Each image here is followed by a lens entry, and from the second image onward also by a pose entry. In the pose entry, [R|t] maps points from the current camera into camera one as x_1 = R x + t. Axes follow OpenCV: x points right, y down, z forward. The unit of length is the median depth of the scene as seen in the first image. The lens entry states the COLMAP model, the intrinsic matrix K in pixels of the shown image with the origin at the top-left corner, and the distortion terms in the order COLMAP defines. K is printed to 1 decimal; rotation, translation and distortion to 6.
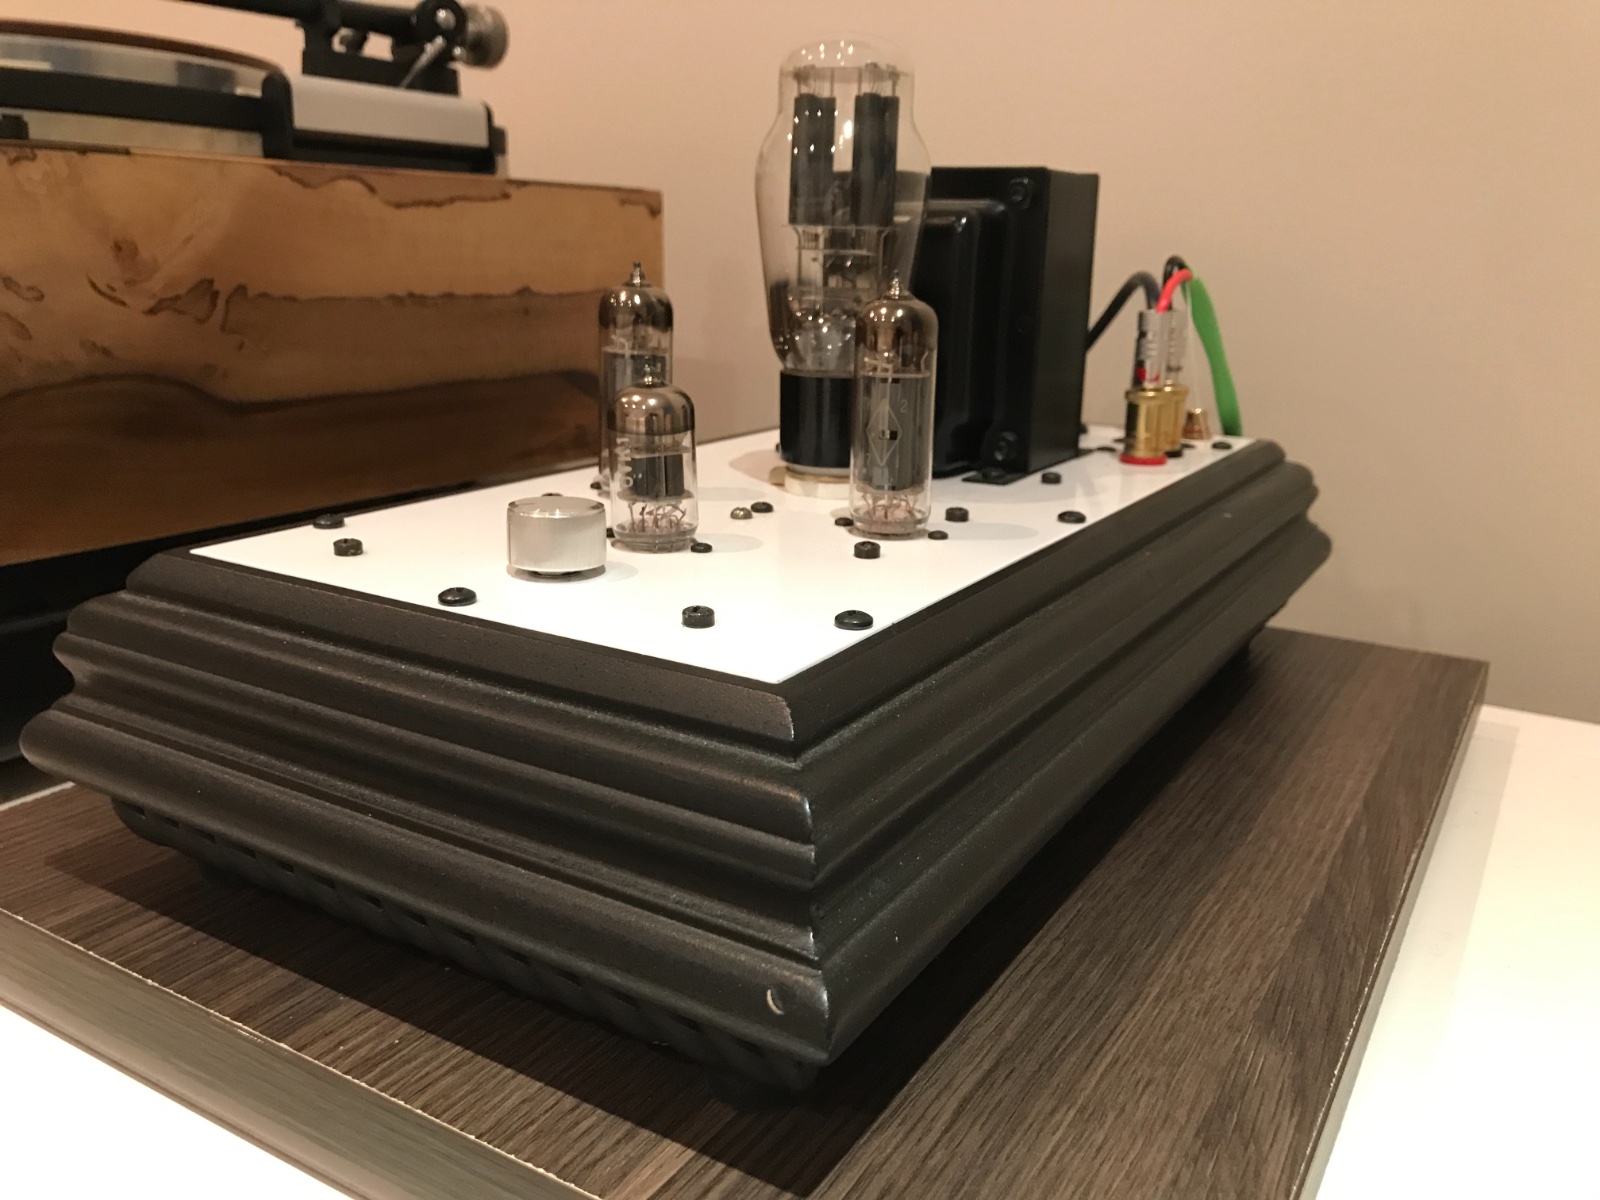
lens RADIAL K [[1314.2, 0, 801.4], [0, 1314.2, 601.6], [0, 0, 1]] dist [0.005627, 0.001157]
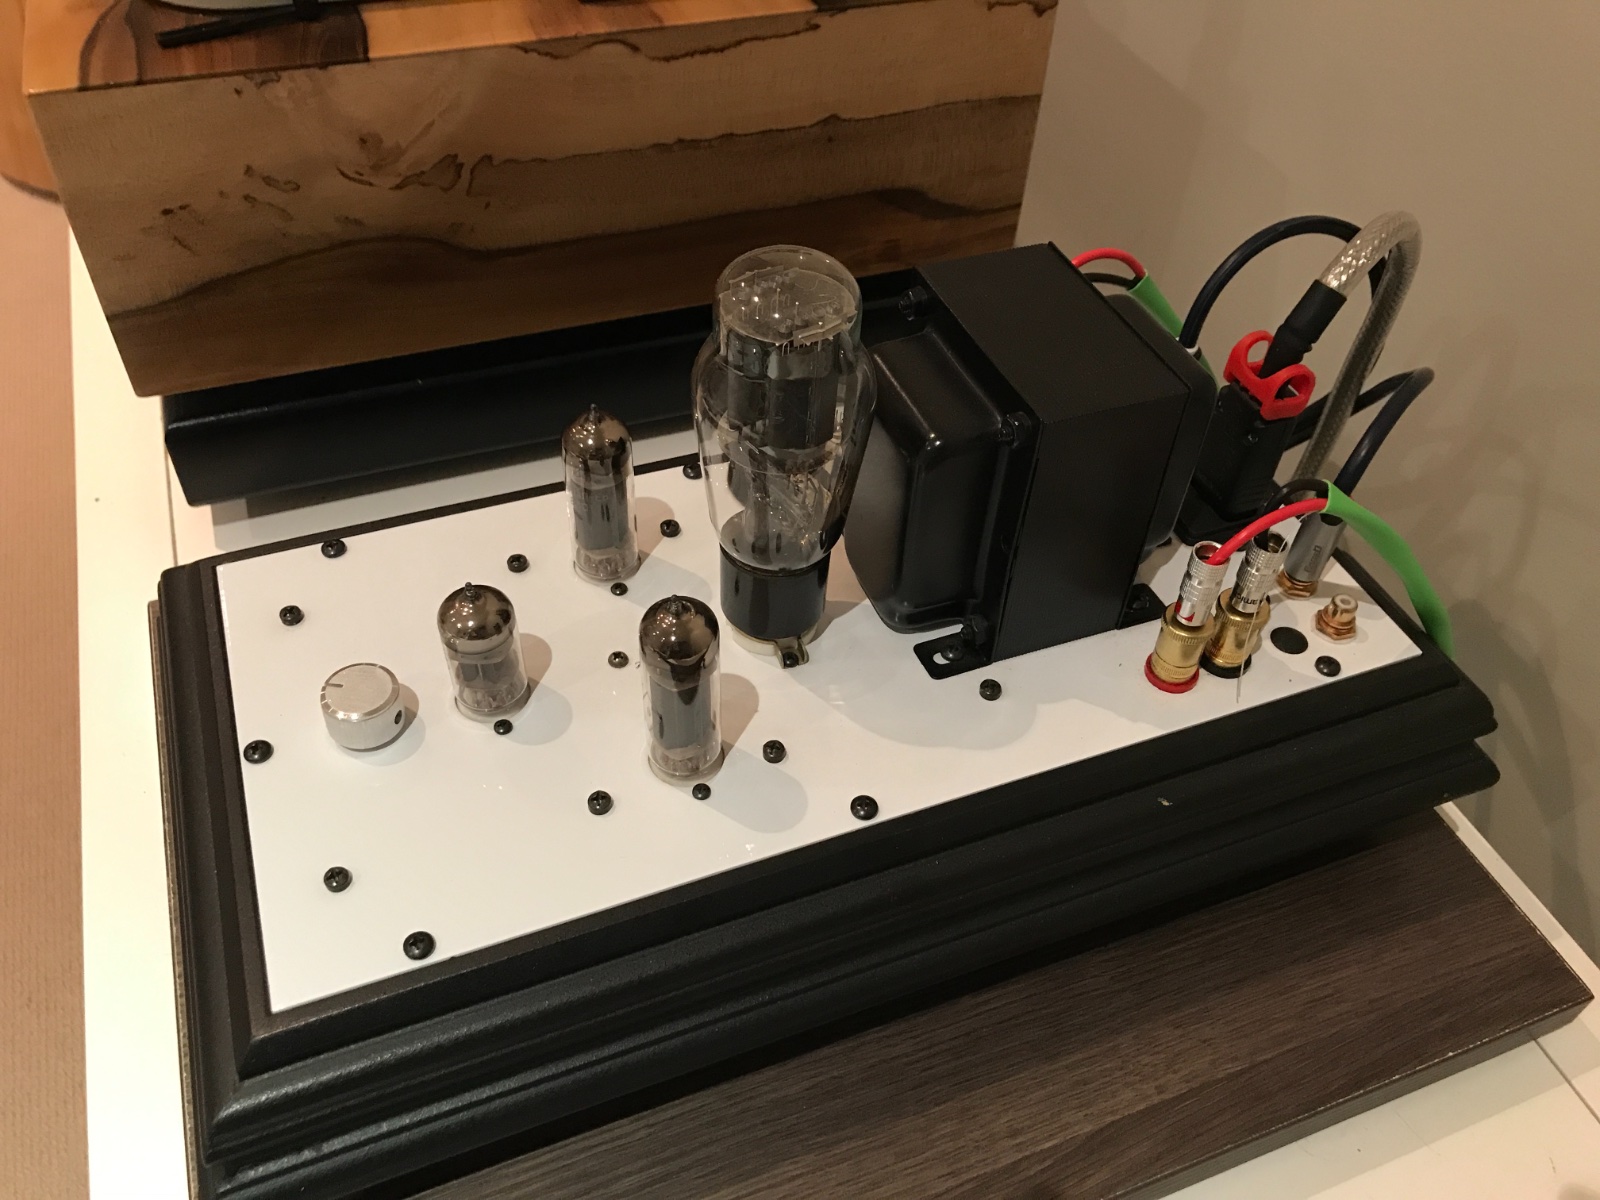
lens RADIAL K [[1314.2, 0, 799.4], [0, 1314.2, 598.6], [0, 0, 1]] dist [0.005627, 0.001157]
pose [[0.798709, 0.435160, -0.415571, 0.419406], [-0.185945, 0.835338, 0.517335, -0.575897], [0.572266, -0.335926, 0.748108, 0.215727]]
